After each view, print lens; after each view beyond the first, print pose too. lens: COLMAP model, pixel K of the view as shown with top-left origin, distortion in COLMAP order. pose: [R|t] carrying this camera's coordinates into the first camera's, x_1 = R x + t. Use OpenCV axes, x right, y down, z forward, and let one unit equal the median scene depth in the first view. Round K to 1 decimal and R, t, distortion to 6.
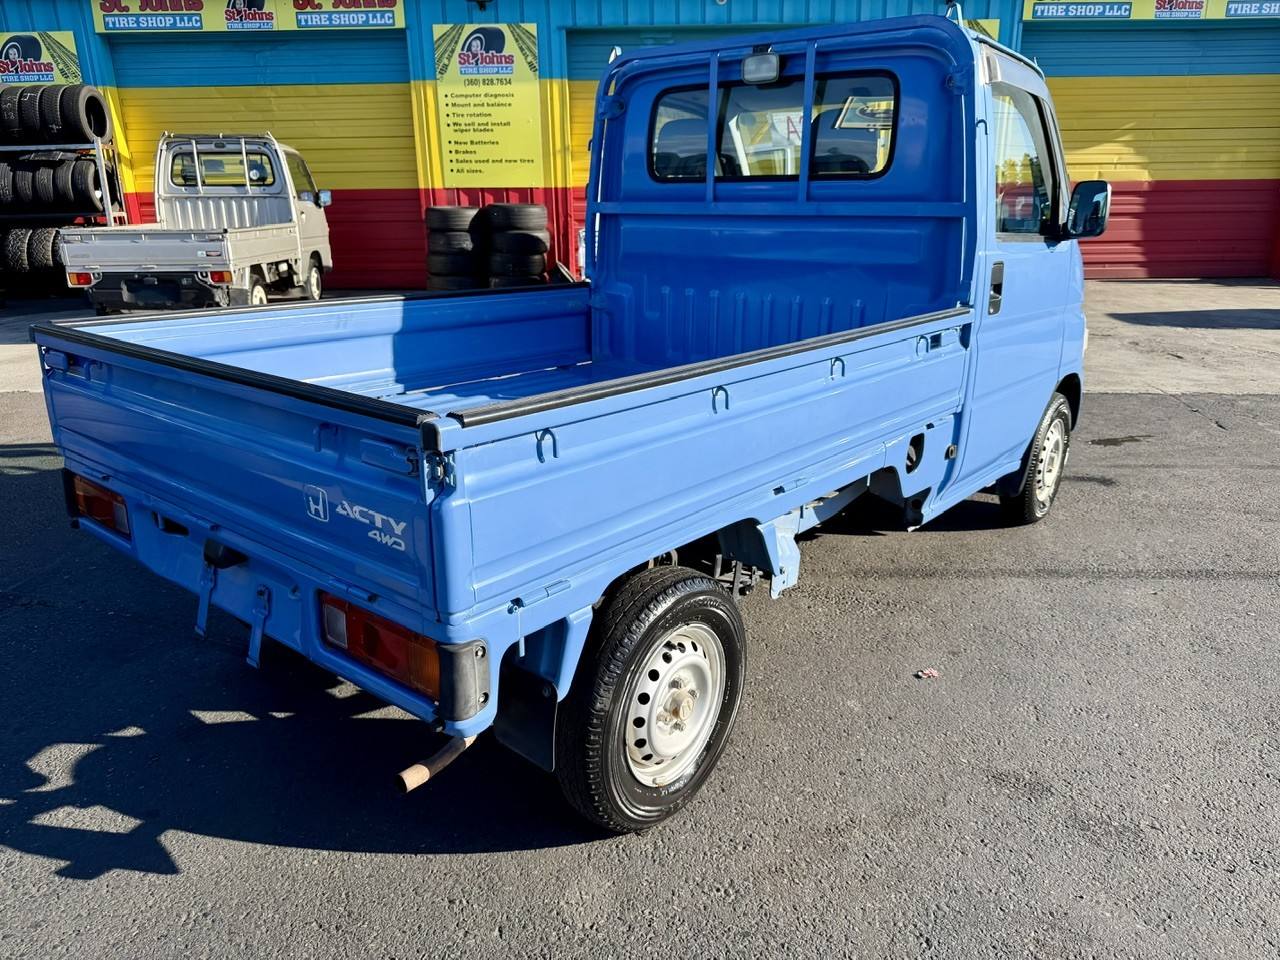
lens RADIAL K [[919.1, 0, 634.0], [0, 919.1, 480.8], [0, 0, 1]] dist [0.004763, -0.027079]
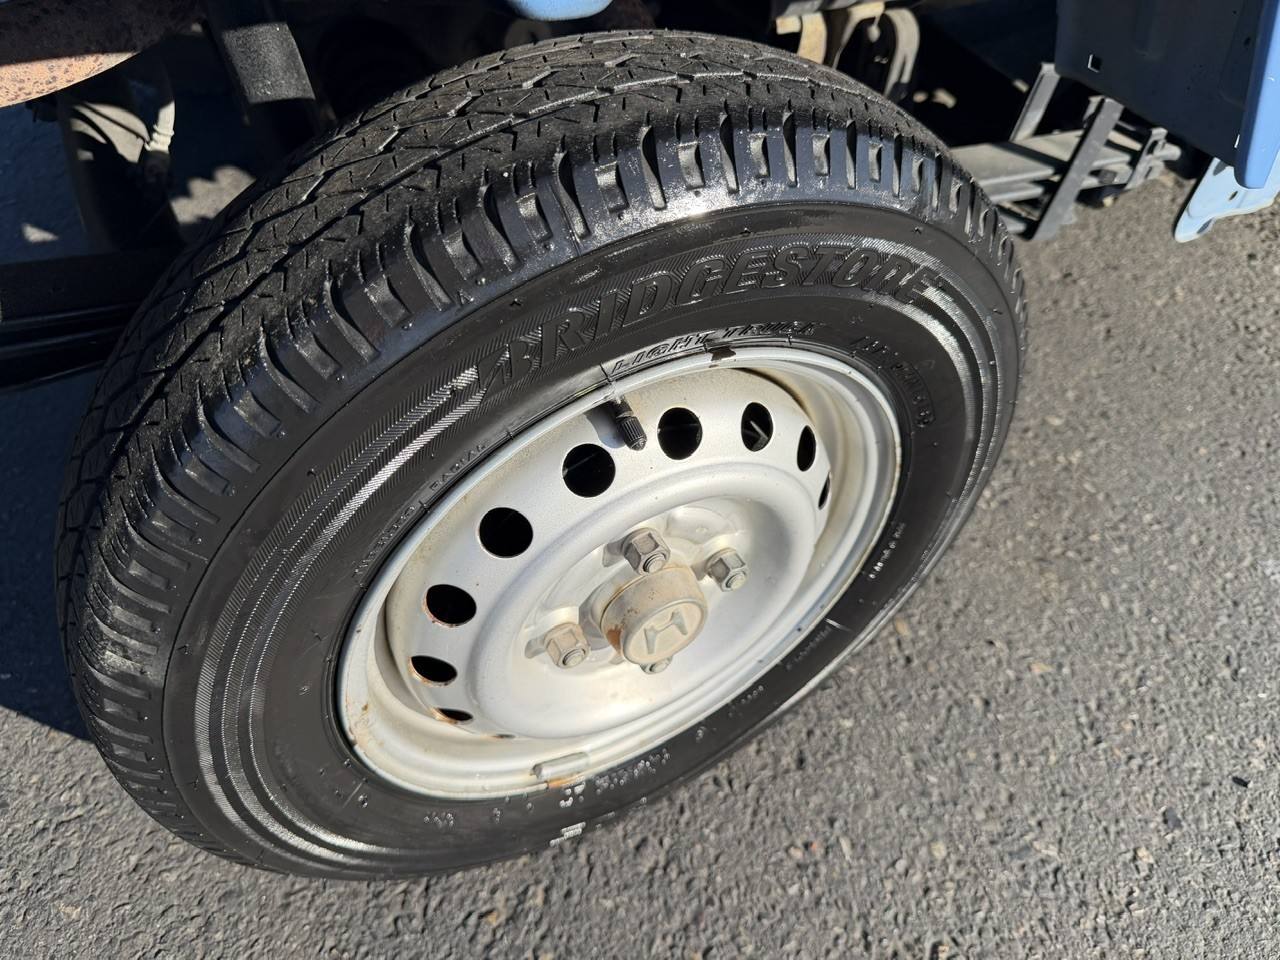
lens RADIAL K [[919.1, 0, 640.2], [0, 919.1, 477.5], [0, 0, 1]] dist [0.004763, -0.027079]
pose [[0.921521, 0.301686, -0.244511, 0.096031], [-0.138873, 0.844031, 0.518002, 0.068528], [0.362649, -0.443394, 0.819688, 0.754226]]
